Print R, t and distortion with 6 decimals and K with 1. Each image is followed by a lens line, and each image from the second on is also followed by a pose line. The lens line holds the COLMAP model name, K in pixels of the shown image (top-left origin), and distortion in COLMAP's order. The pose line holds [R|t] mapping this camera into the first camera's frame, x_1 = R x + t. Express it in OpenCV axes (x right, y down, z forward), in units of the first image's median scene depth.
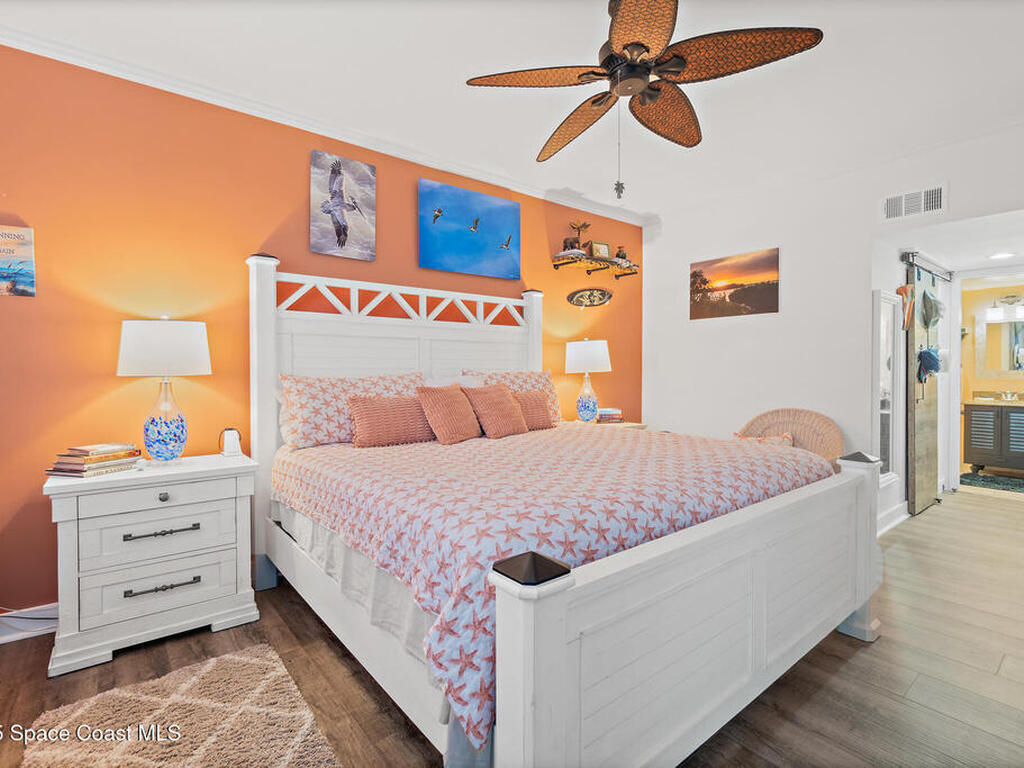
lens RADIAL K [[498.5, 0, 497.7], [0, 498.5, 376.9], [0, 0, 1]] dist [-0.002930, 0.000088]
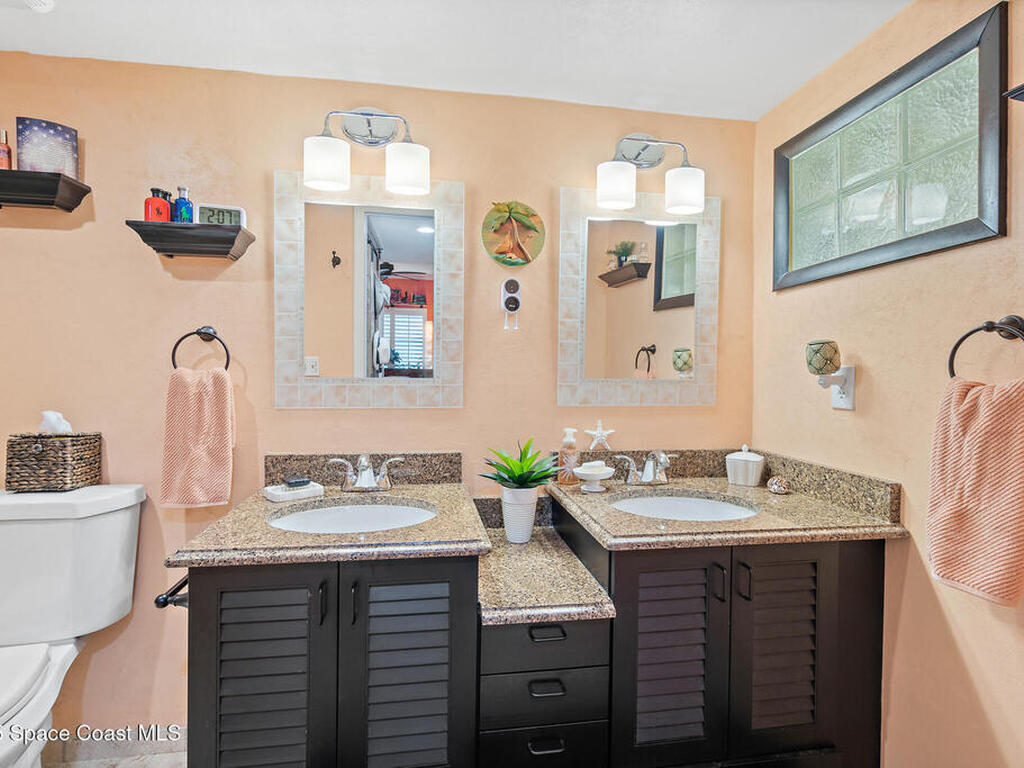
lens RADIAL K [[498.5, 0, 497.7], [0, 498.5, 376.9], [0, 0, 1]] dist [-0.002930, 0.000088]
pose [[0.493563, 0.002230, 0.869707, 0.788404], [0.003766, 0.999982, -0.004701, -0.010473], [-0.869702, 0.005595, 0.493546, 0.764890]]
